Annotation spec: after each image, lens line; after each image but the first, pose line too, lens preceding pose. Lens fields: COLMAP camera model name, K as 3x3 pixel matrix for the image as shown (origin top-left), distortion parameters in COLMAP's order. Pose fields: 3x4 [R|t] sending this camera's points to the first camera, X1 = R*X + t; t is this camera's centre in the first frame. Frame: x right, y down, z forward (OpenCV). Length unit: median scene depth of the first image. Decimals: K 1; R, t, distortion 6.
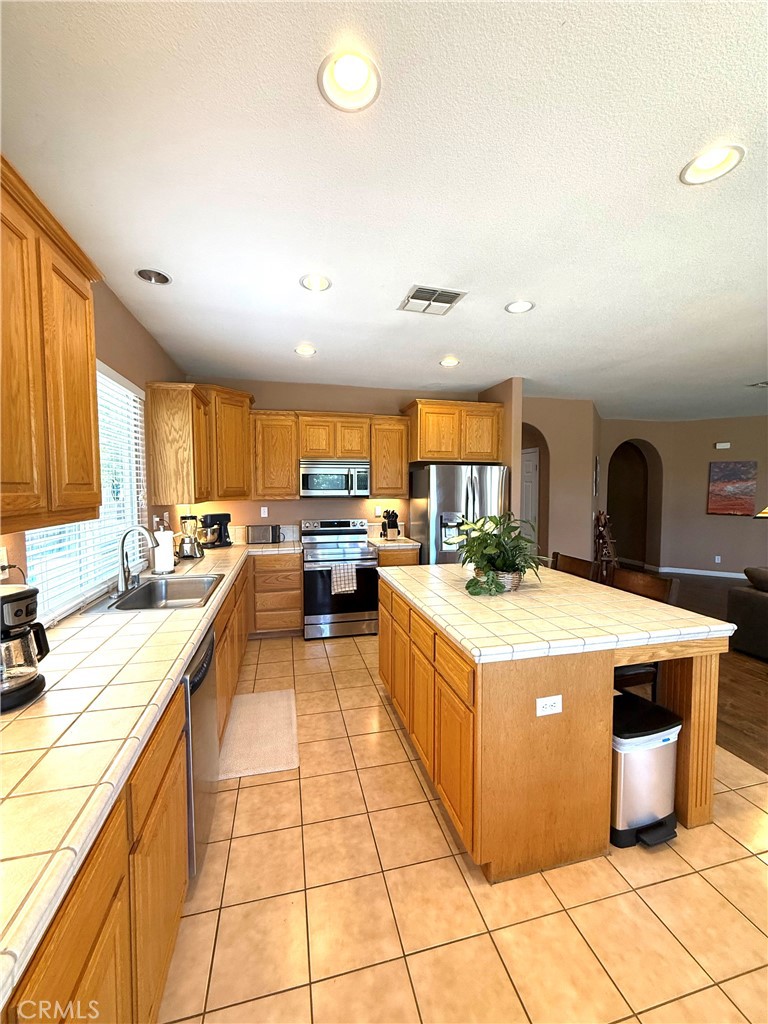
lens RADIAL K [[409.1, 0, 383.1], [0, 409.1, 511.8], [0, 0, 1]] dist [-0.003634, 0.000666]
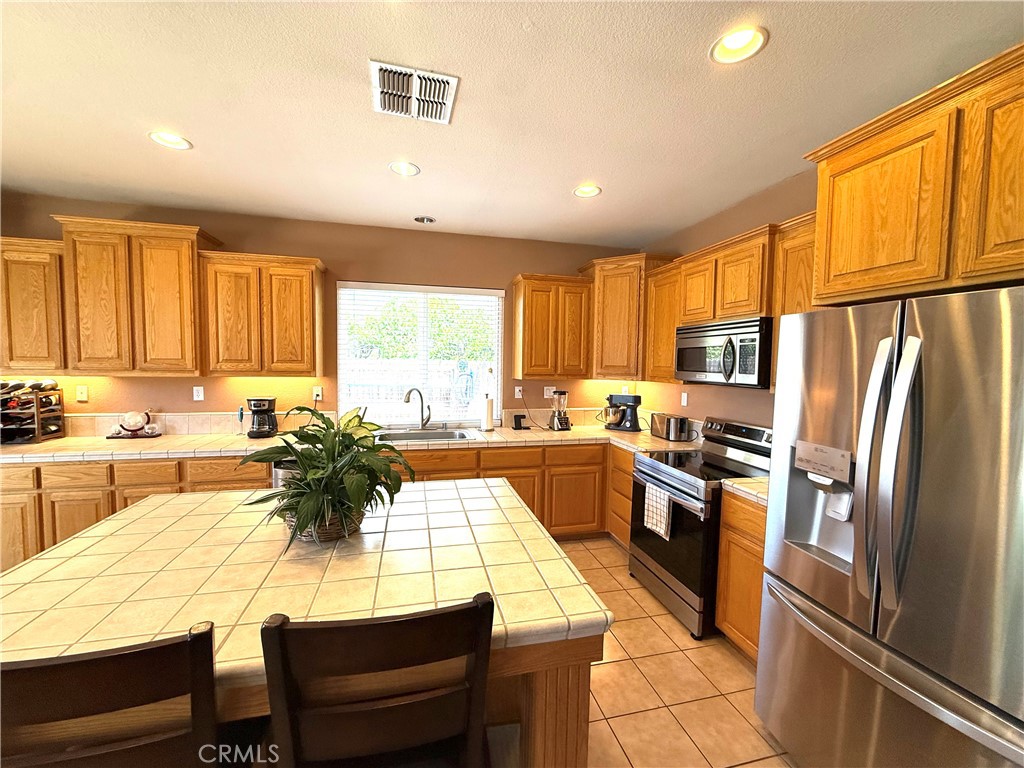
lens RADIAL K [[409.1, 0, 508.2], [0, 409.1, 386.2], [0, 0, 1]] dist [-0.003634, 0.000666]
pose [[0.000444, 0.059594, -0.998223, 0.487479], [-0.074070, 0.995483, 0.059398, -0.046296], [0.997253, 0.073912, 0.004856, 0.696354]]
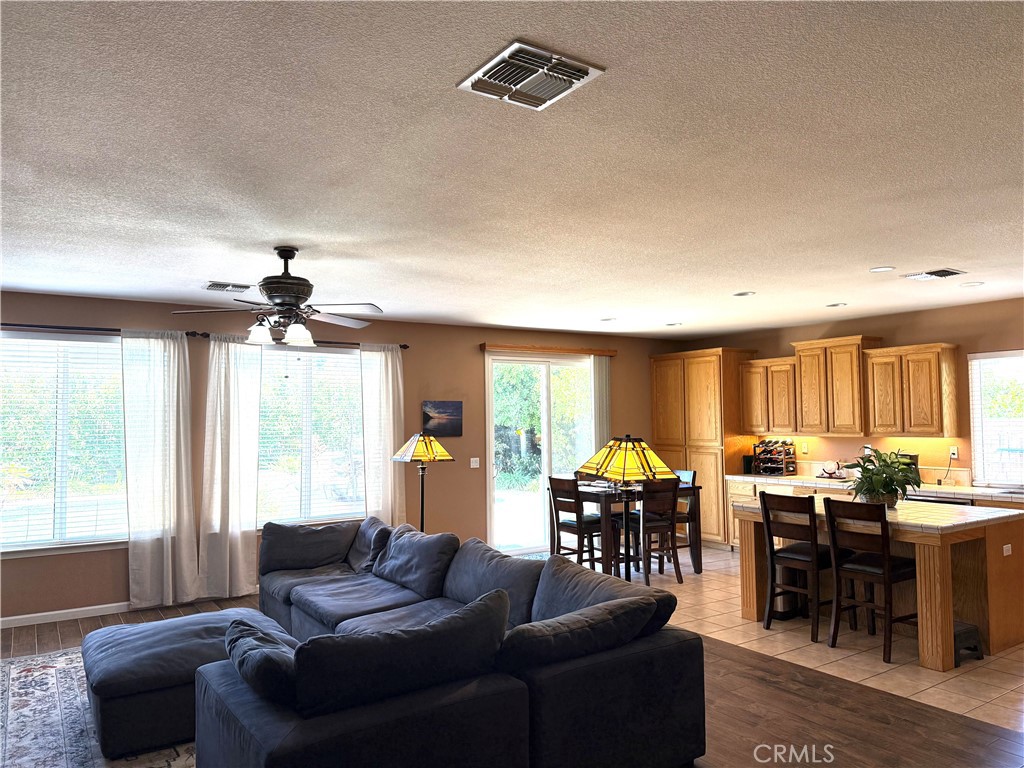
lens RADIAL K [[731.1, 0, 509.2], [0, 731.1, 386.5], [0, 0, 1]] dist [0.008138, -0.011052]
pose [[-0.938673, -0.001182, -0.344808, 1.196953], [-0.005238, 0.999928, 0.010829, -0.117512], [0.344770, 0.011971, -0.938611, 1.524054]]
